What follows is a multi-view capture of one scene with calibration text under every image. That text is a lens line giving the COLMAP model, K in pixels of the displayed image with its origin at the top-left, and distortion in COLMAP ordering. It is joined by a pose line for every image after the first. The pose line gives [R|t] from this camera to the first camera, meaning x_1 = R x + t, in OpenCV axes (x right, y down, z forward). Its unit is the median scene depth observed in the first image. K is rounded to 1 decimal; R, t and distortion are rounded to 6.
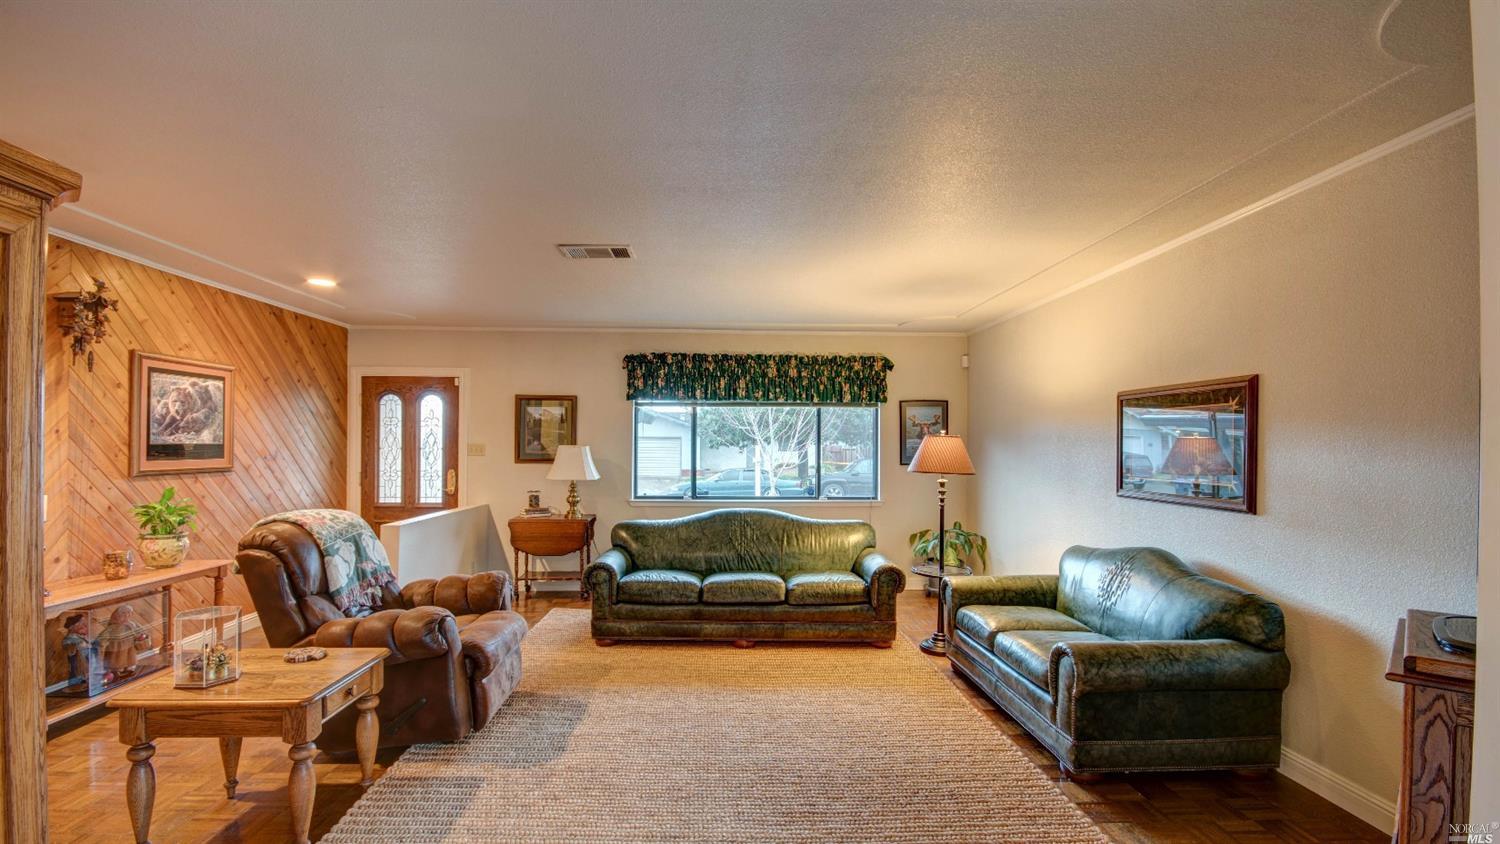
lens RADIAL K [[662.0, 0, 743.6], [0, 662.0, 448.5], [0, 0, 1]] dist [0.015268, -0.017353]
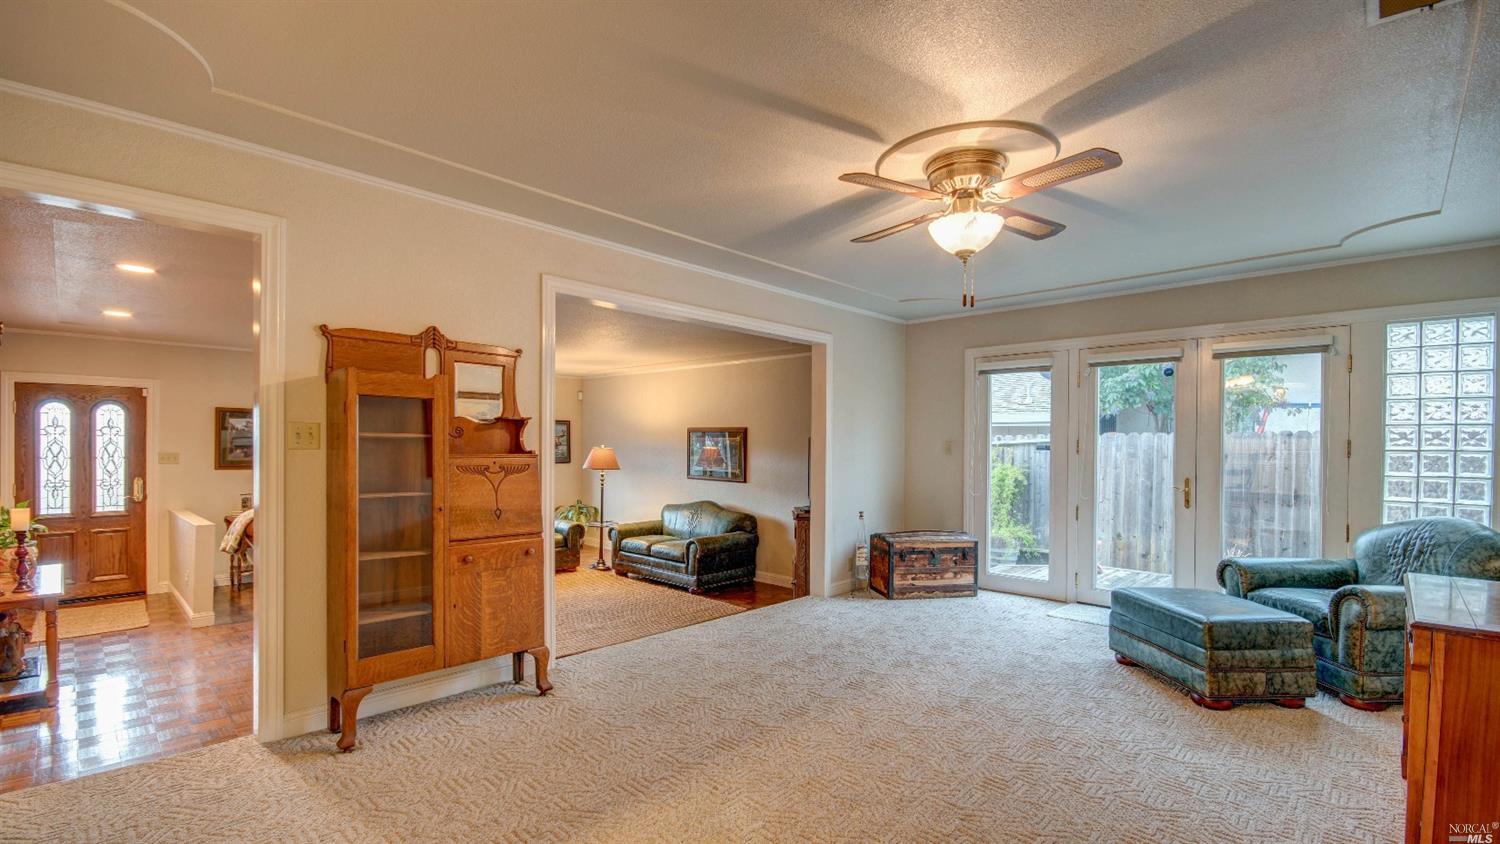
lens RADIAL K [[662.0, 0, 743.6], [0, 662.0, 448.5], [0, 0, 1]] dist [0.015268, -0.017353]
pose [[0.723925, -0.005537, 0.689857, -0.660096], [-0.004096, 0.999916, 0.012325, -0.042622], [-0.689867, -0.011748, 0.723841, -0.553784]]
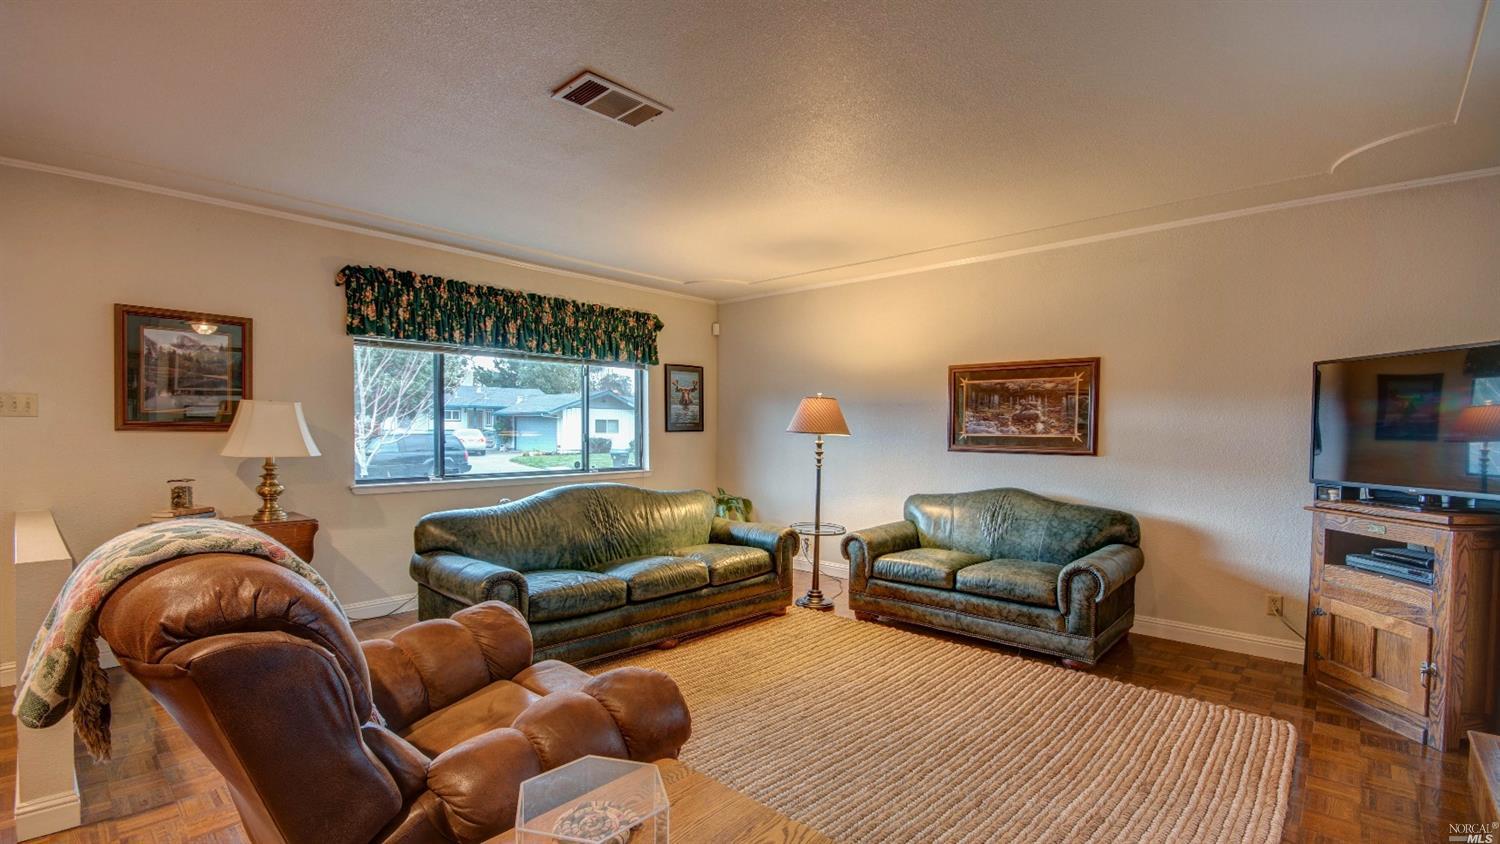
lens RADIAL K [[662.0, 0, 743.6], [0, 662.0, 448.5], [0, 0, 1]] dist [0.015268, -0.017353]
pose [[0.707676, -0.022756, 0.706170, -0.513350], [-0.000402, 0.999468, 0.032610, 0.025278], [-0.706537, -0.023361, 0.707291, 0.357749]]
